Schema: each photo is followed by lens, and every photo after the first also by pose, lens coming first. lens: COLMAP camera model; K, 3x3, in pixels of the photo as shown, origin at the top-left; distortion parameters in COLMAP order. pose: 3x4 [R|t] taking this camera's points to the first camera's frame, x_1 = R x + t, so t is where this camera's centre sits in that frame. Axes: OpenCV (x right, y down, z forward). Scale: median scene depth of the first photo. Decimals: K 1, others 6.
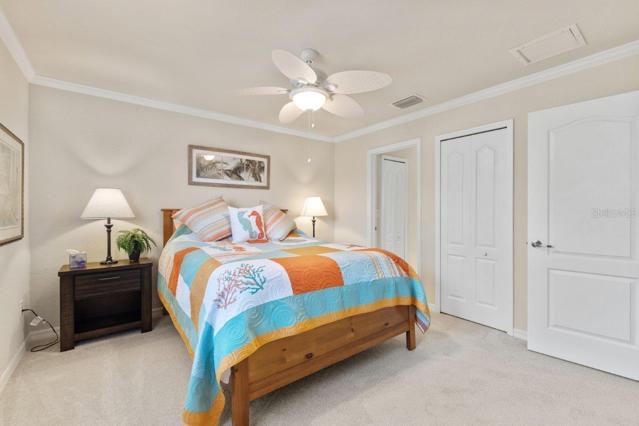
lens RADIAL K [[276.5, 0, 304.6], [0, 276.5, 218.0], [0, 0, 1]] dist [0.001128, -0.001513]
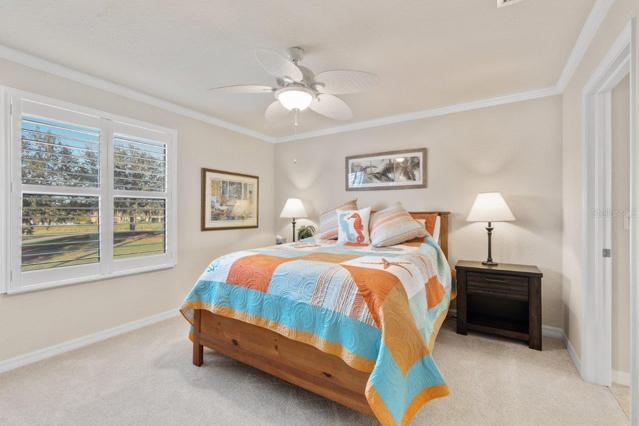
lens RADIAL K [[276.5, 0, 319.7], [0, 276.5, 211.4], [0, 0, 1]] dist [0.001128, -0.001513]
pose [[0.362210, -0.006574, -0.932073, 0.552619], [-0.027490, 0.999465, -0.017732, -0.009522], [0.931691, 0.032045, 0.361835, 0.418150]]
